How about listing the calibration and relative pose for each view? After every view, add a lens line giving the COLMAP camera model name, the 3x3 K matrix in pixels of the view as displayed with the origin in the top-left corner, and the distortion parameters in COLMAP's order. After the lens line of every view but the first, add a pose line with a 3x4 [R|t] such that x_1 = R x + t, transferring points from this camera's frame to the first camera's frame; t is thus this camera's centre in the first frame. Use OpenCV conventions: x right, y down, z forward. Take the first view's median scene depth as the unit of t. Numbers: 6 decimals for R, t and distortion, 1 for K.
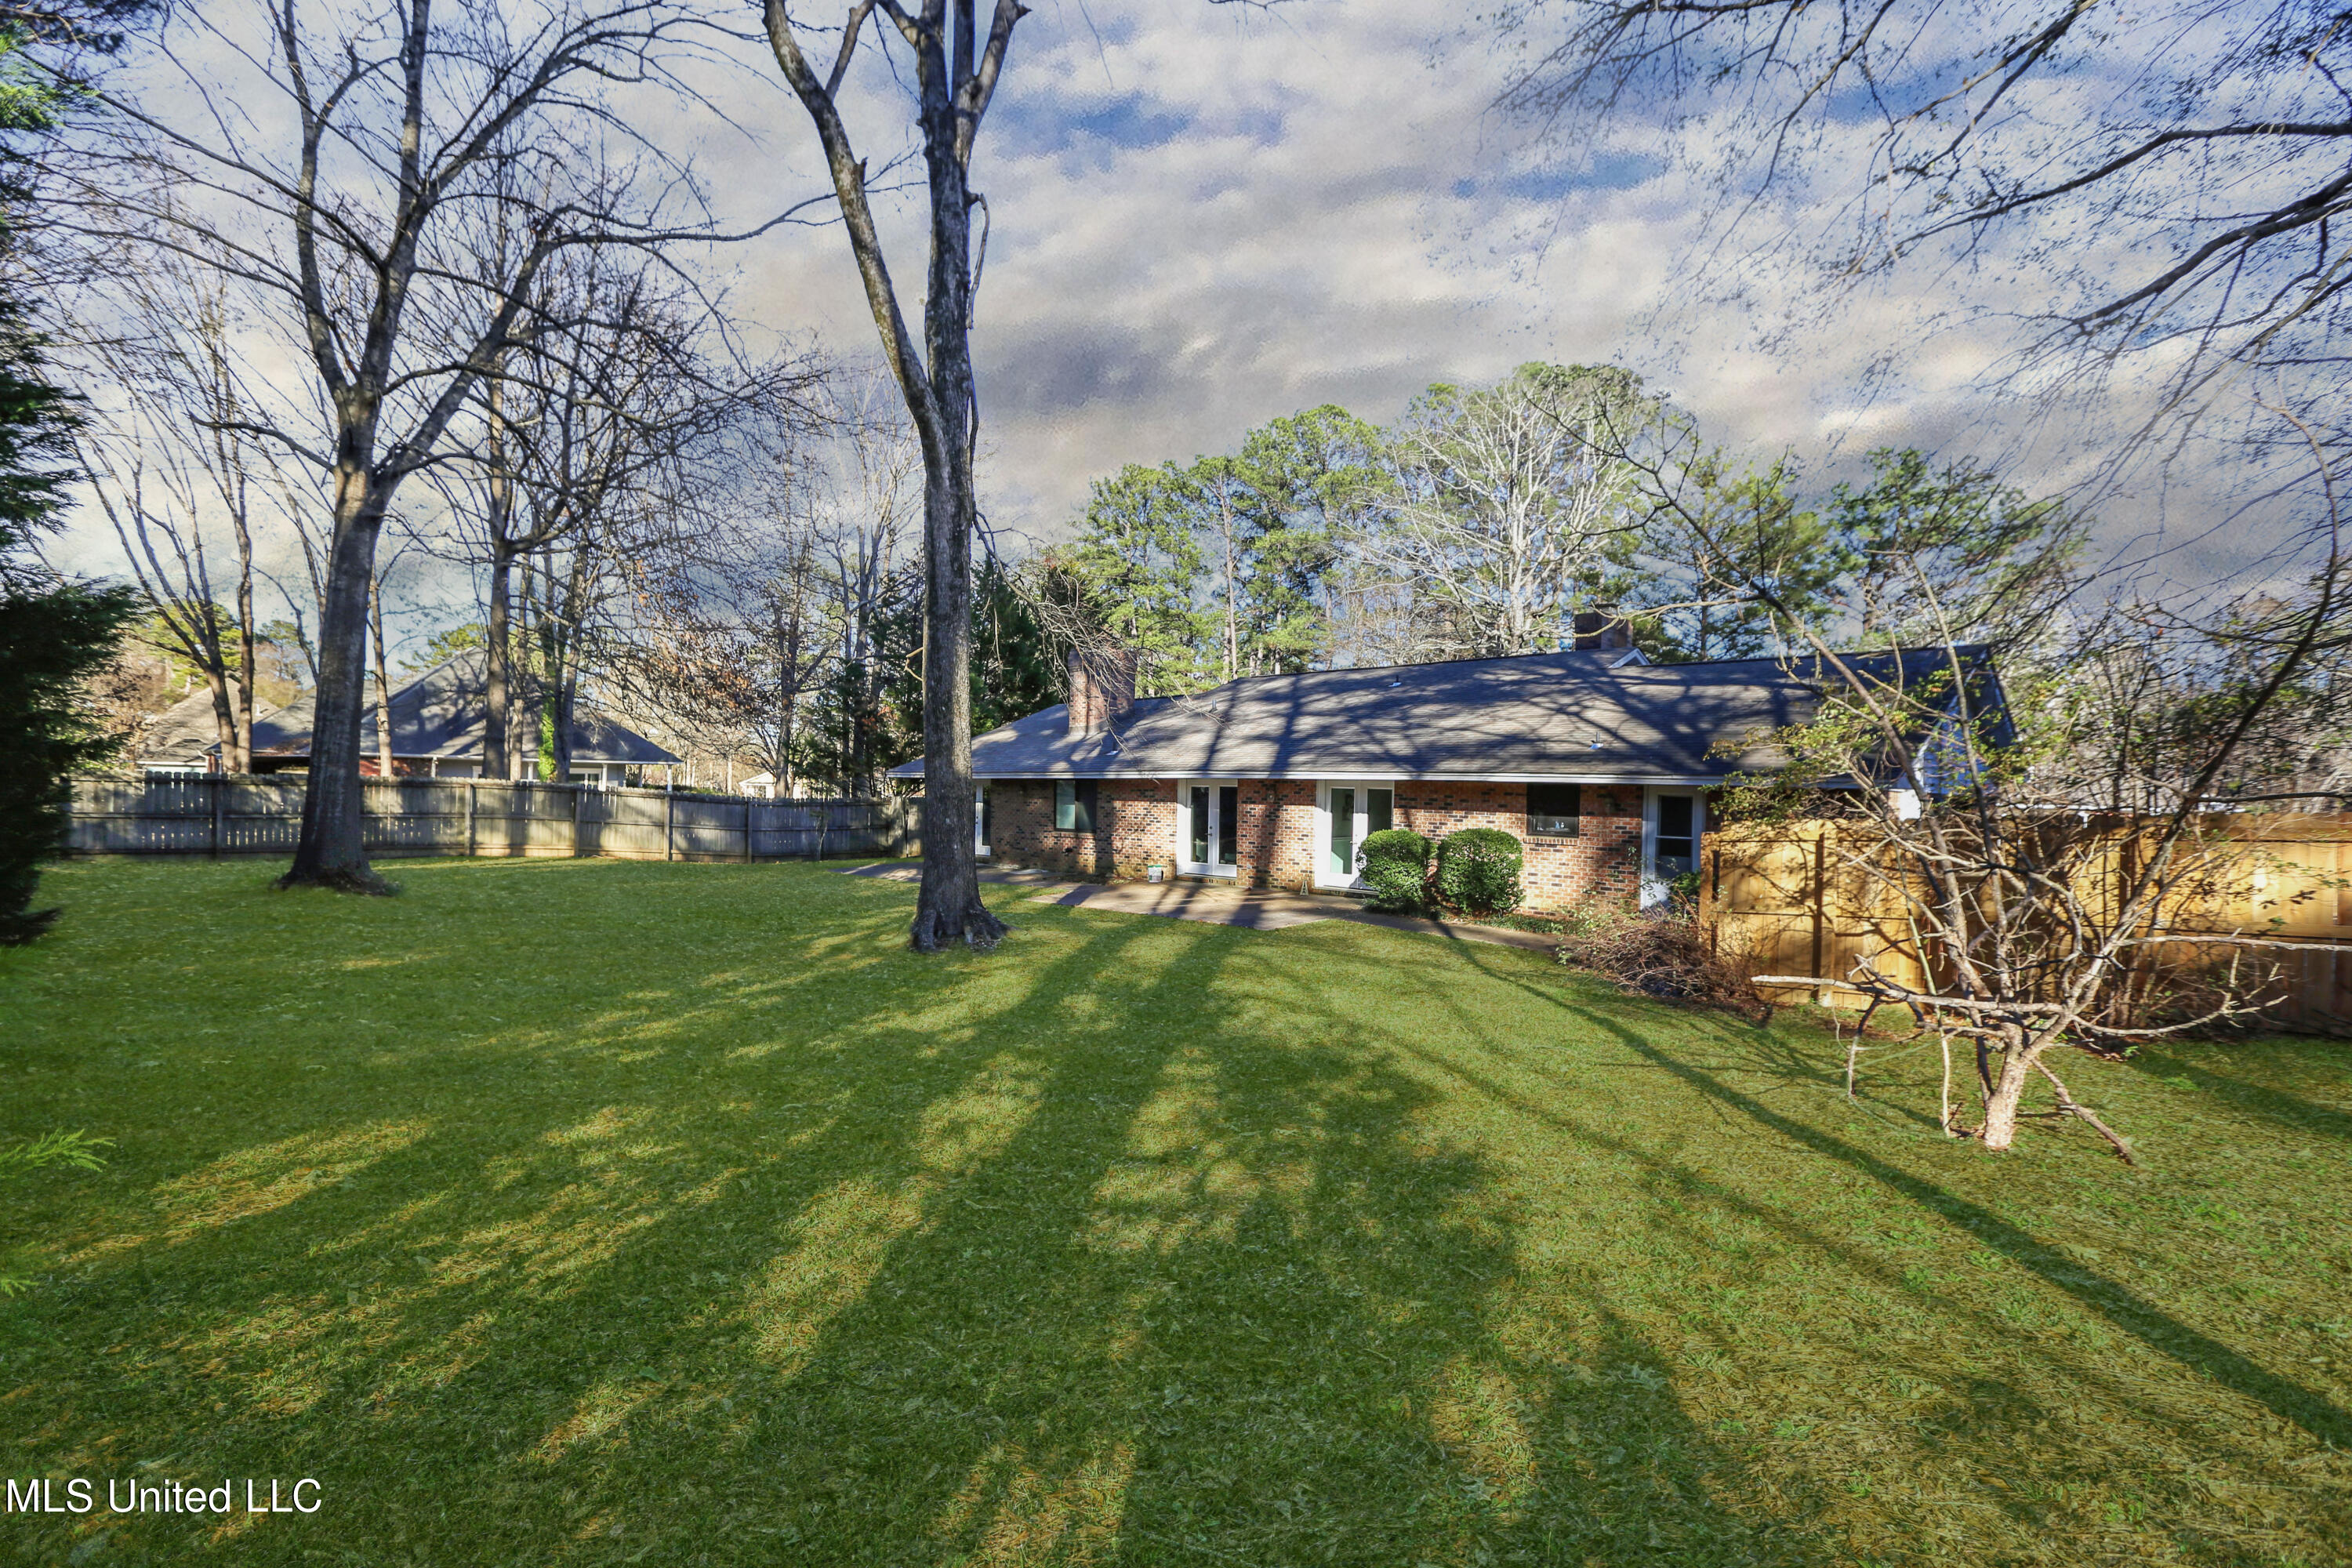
lens RADIAL K [[1155.5, 0, 1176.0], [0, 1155.5, 784.0], [0, 0, 1]] dist [-0.061298, -0.000132]
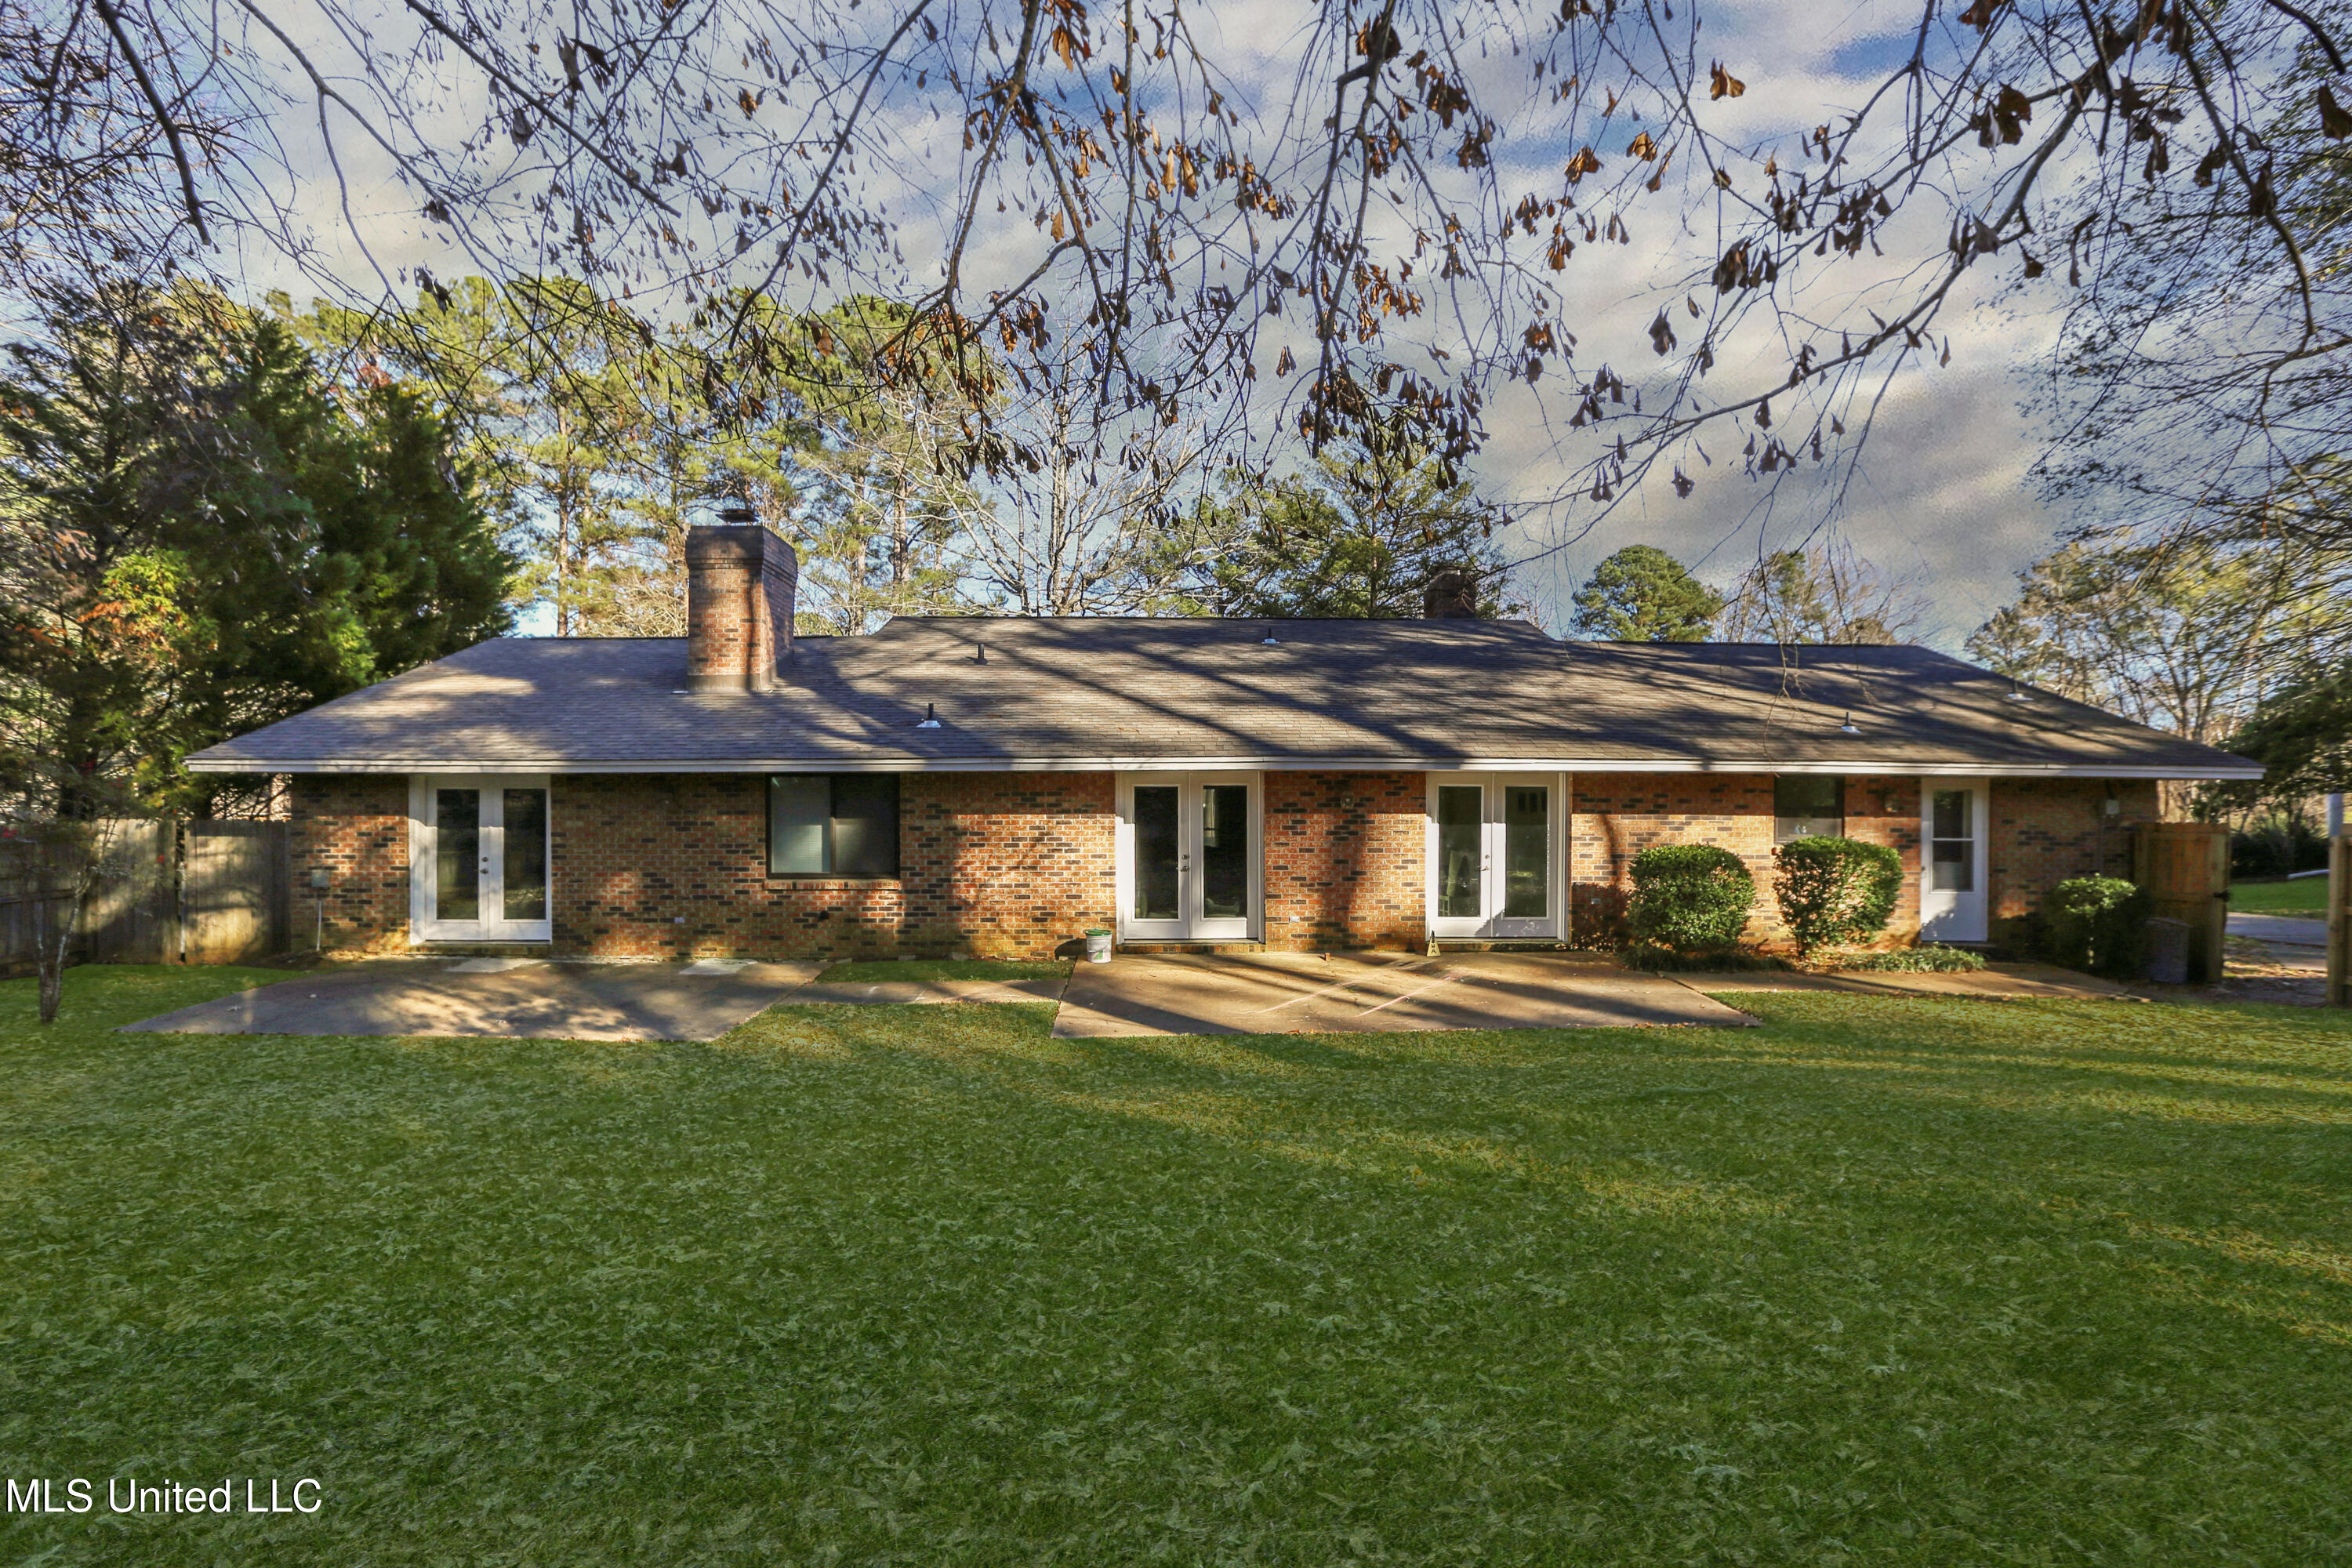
lens RADIAL K [[1155.5, 0, 1176.0], [0, 1155.5, 784.0], [0, 0, 1]] dist [-0.061298, -0.000132]
pose [[0.721197, -0.013460, 0.692599, -0.358914], [0.008587, 0.999908, 0.010490, -0.004151], [-0.692677, -0.001618, 0.721246, 0.557622]]
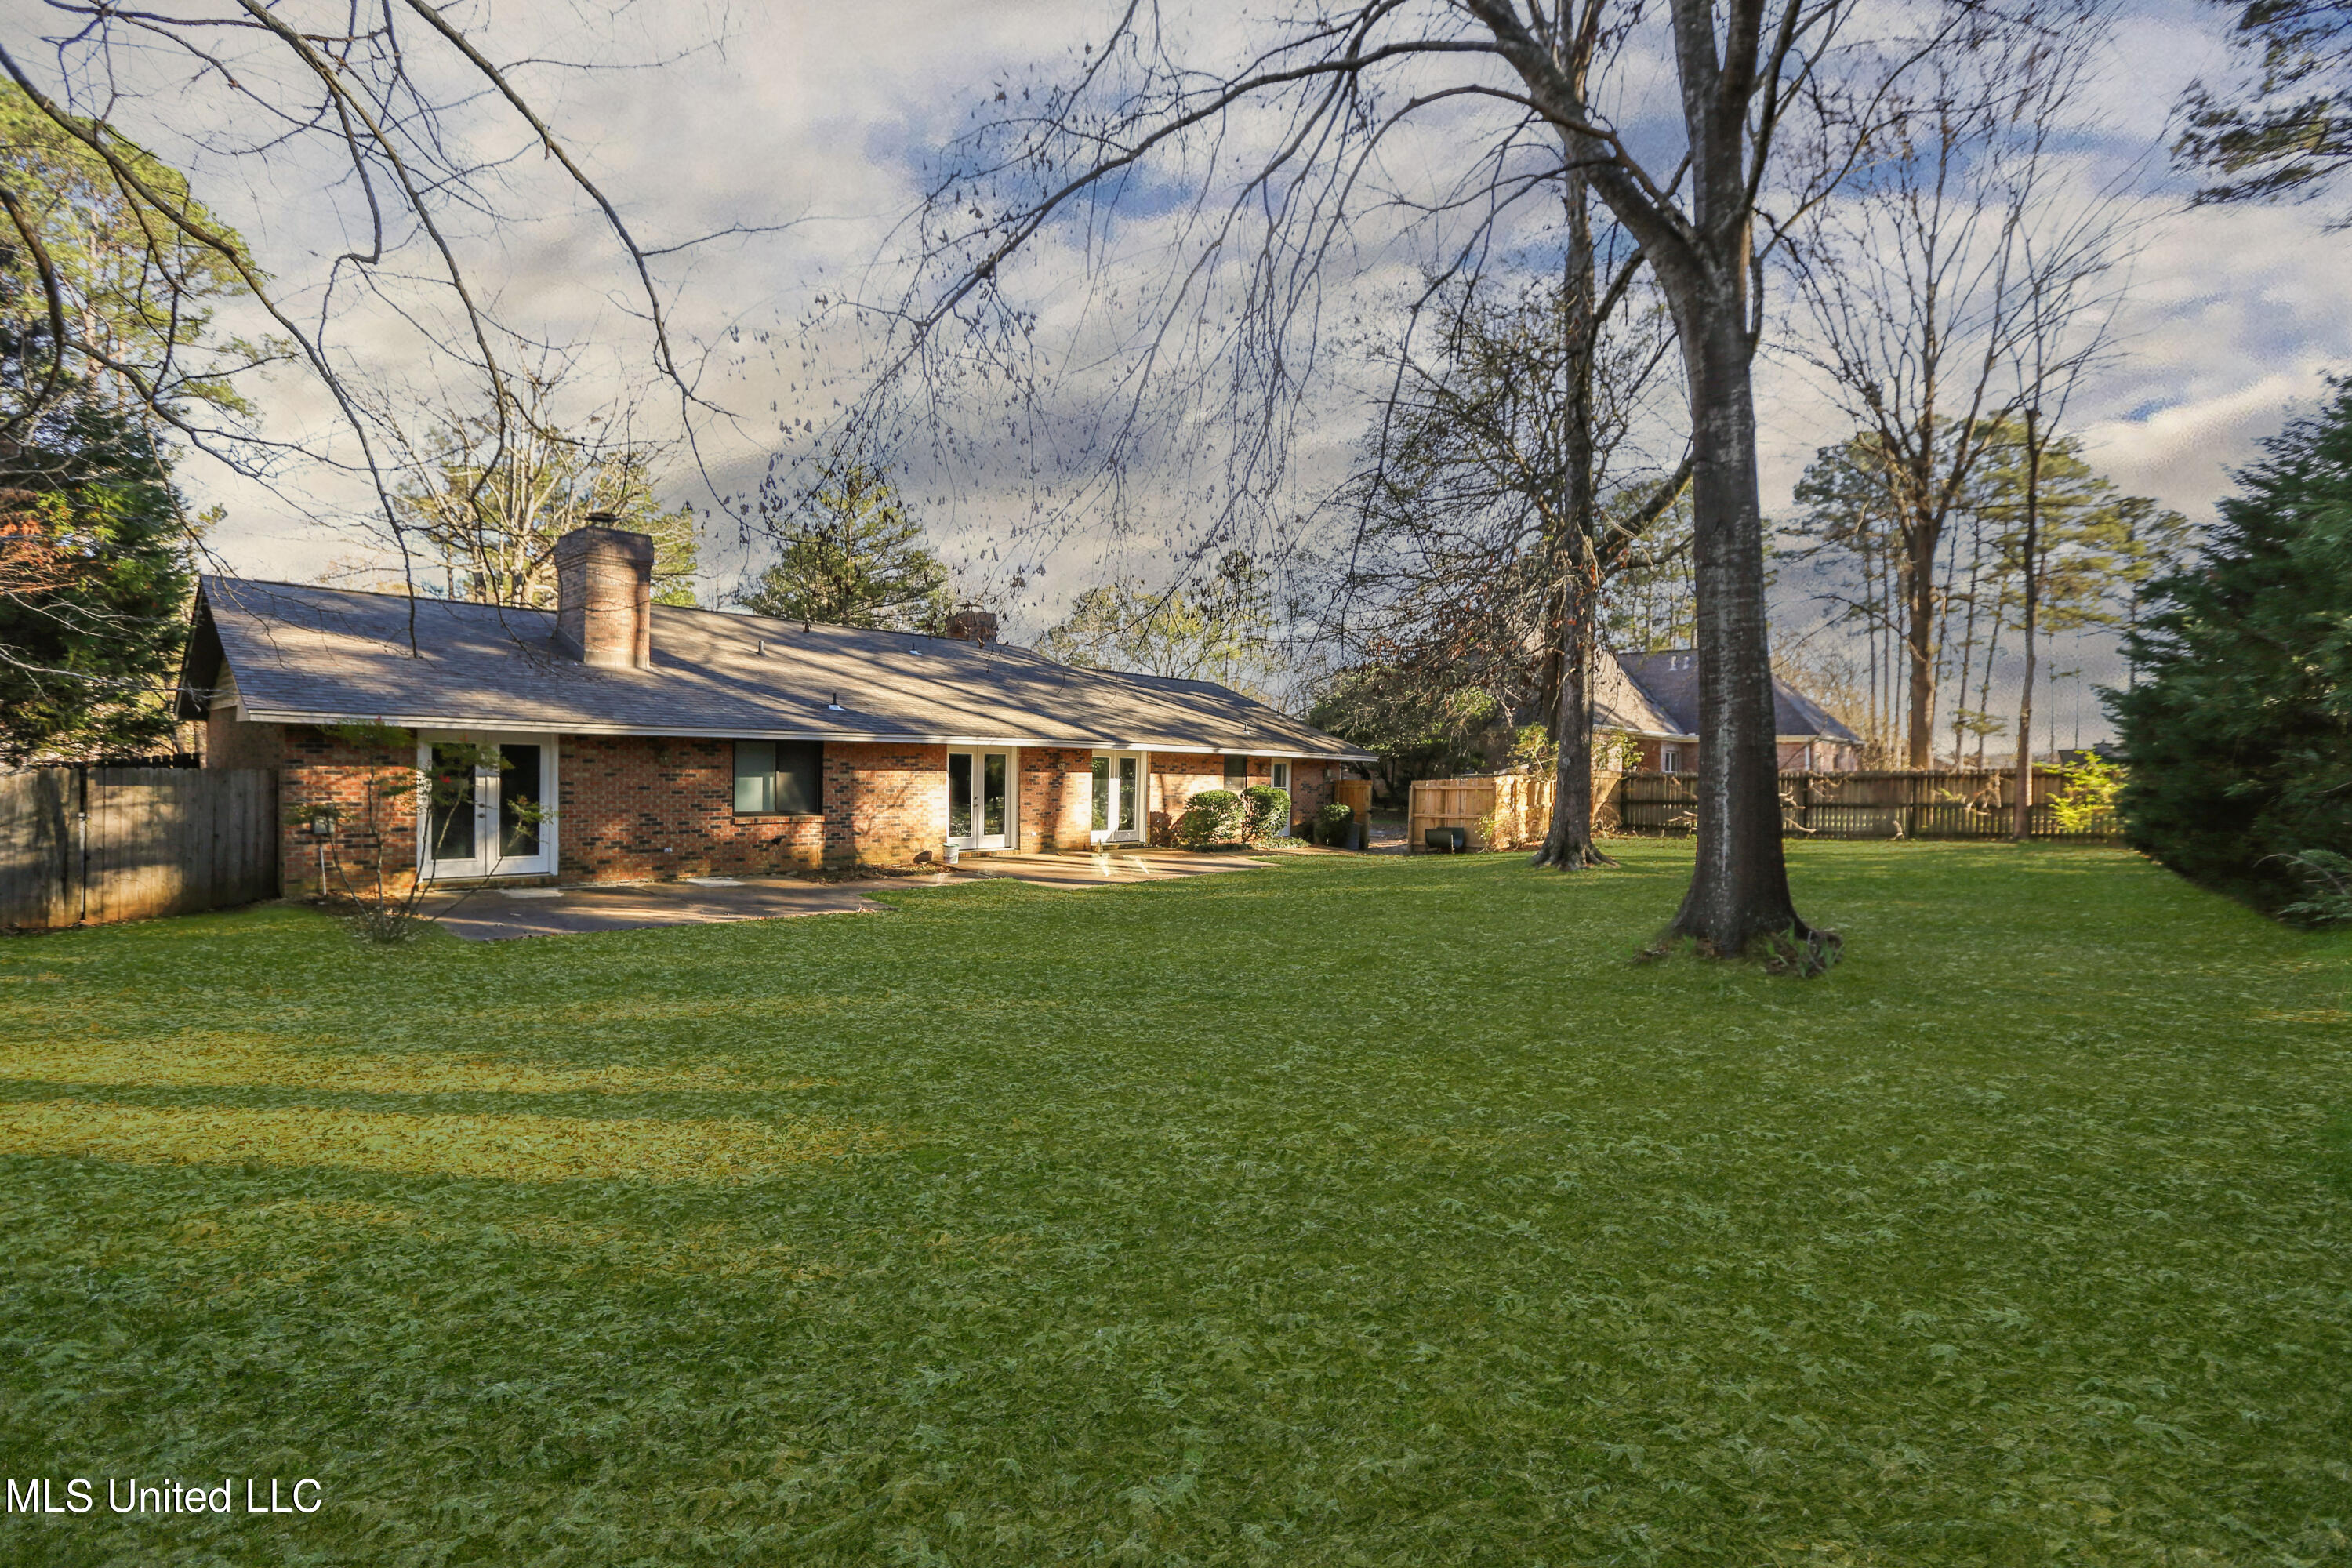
lens RADIAL K [[1155.5, 0, 1176.0], [0, 1155.5, 784.0], [0, 0, 1]] dist [-0.061298, -0.000132]
pose [[-0.019946, -0.042469, 0.998899, -0.866452], [-0.035876, 0.998484, 0.041736, -0.016951], [-0.999157, -0.035004, -0.021439, 0.819557]]
